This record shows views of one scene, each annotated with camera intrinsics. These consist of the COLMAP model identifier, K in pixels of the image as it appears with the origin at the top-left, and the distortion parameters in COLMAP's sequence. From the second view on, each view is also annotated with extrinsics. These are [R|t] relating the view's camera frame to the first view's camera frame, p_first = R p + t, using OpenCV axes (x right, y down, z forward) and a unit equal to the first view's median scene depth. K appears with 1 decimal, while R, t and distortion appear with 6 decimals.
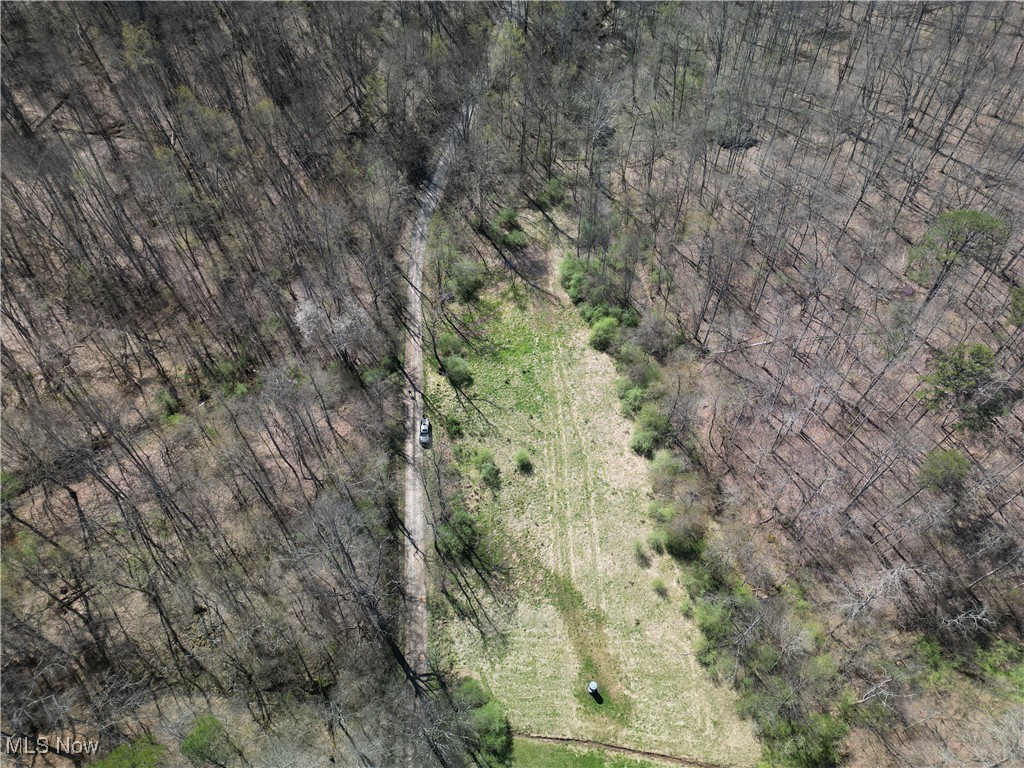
lens RADIAL K [[701.9, 0, 512.0], [0, 701.9, 384.0], [0, 0, 1]] dist [0.041977, -0.006872]
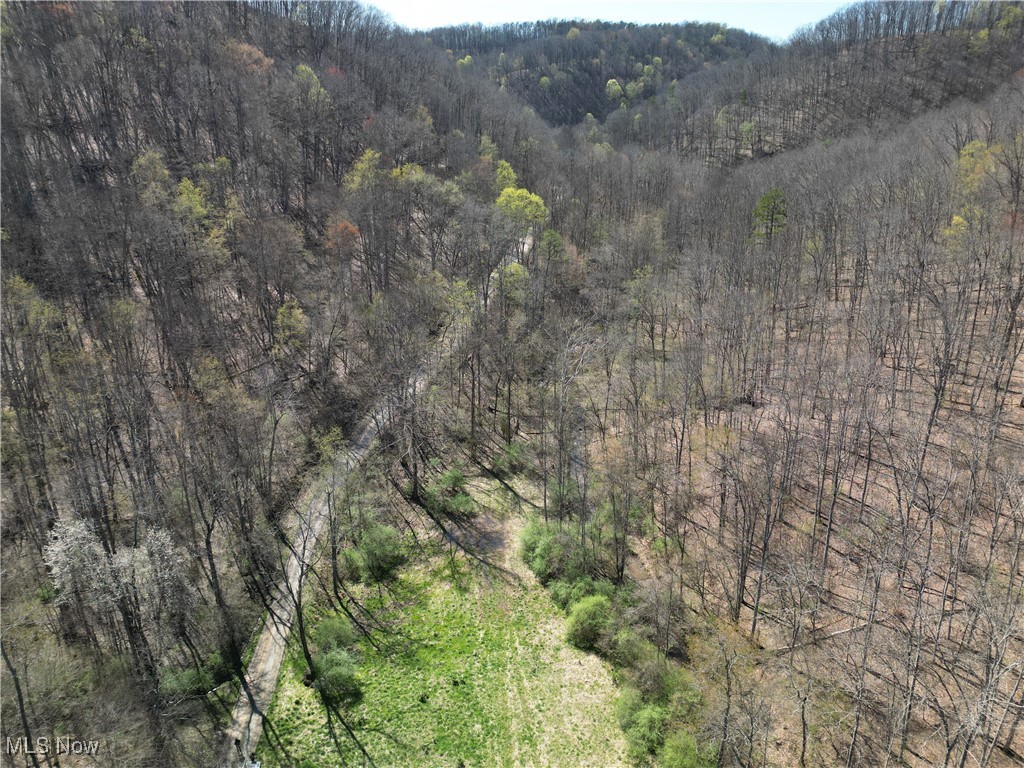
lens RADIAL K [[701.9, 0, 512.0], [0, 701.9, 384.0], [0, 0, 1]] dist [0.041977, -0.006872]
pose [[0.999962, -0.007565, 0.004238, 0.059671], [0.008646, 0.832877, -0.553390, 0.095353], [0.000657, 0.553406, 0.832911, 0.350242]]
